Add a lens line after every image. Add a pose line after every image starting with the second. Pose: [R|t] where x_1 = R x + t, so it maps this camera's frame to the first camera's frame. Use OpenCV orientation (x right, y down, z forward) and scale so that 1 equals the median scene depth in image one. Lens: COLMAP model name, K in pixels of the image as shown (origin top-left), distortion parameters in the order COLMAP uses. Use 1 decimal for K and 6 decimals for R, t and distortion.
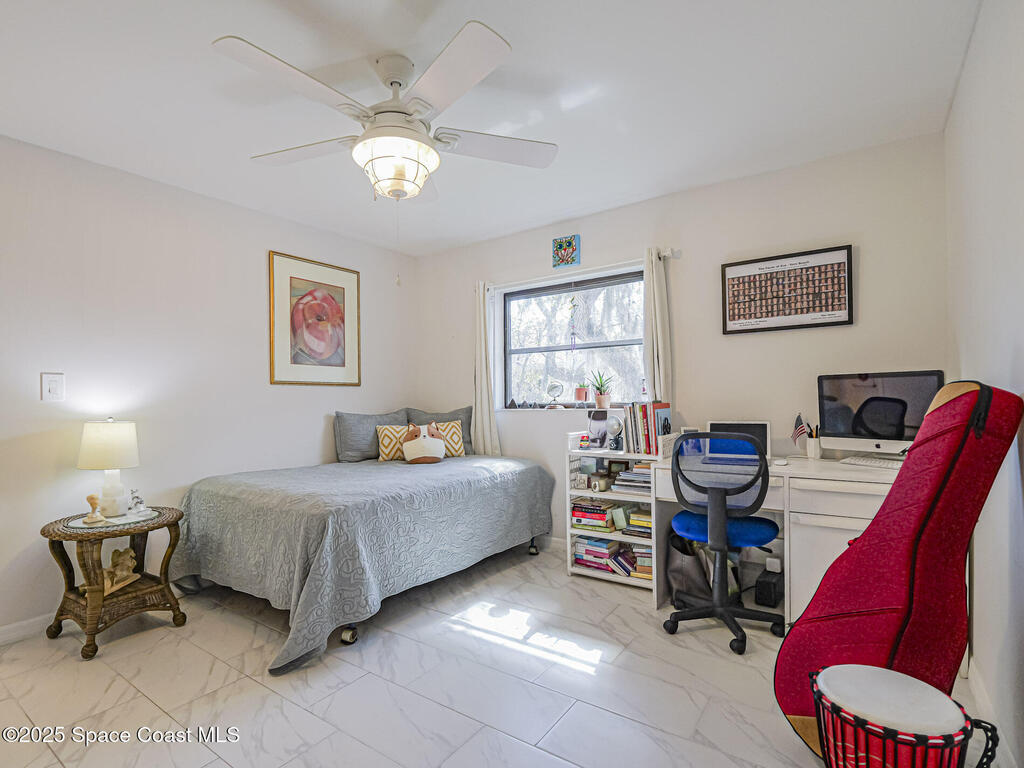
lens RADIAL K [[513.0, 0, 508.3], [0, 513.0, 406.2], [0, 0, 1]] dist [-0.002317, -0.000359]
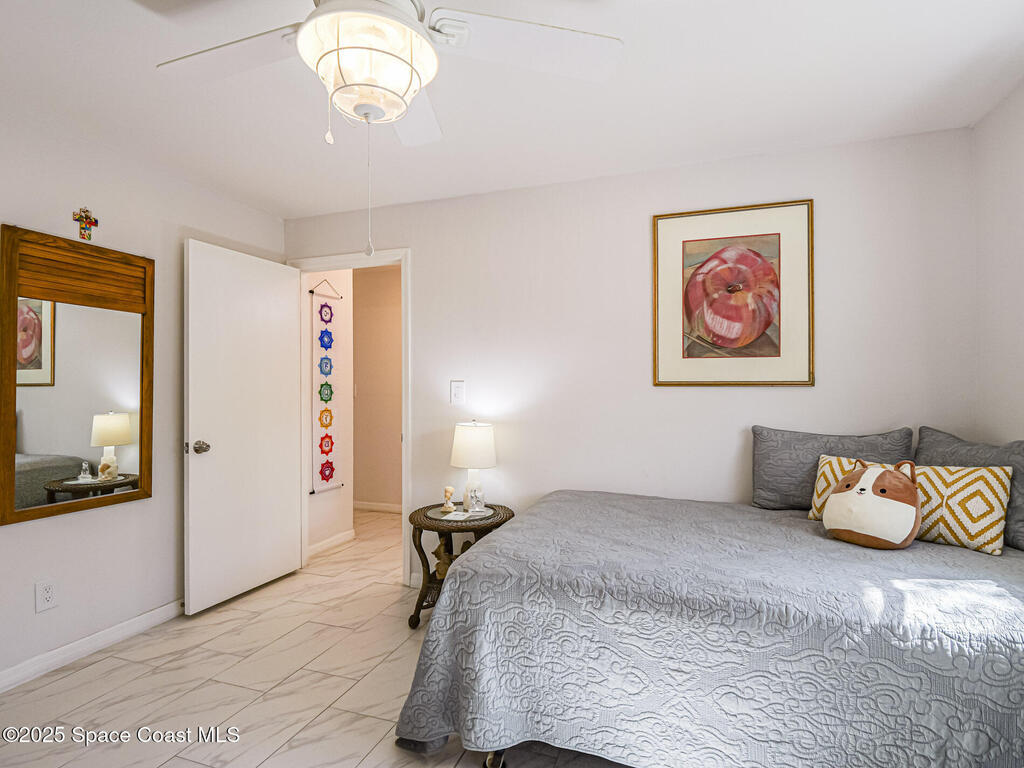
lens RADIAL K [[542.3, 0, 512.0], [0, 542.3, 384.0], [0, 0, 1]] dist [-0.004564, -0.001043]
pose [[0.266729, 0.008571, -0.963733, 0.267869], [-0.013733, 0.999893, 0.005092, -0.045318], [0.963674, 0.011877, 0.266818, 0.548606]]
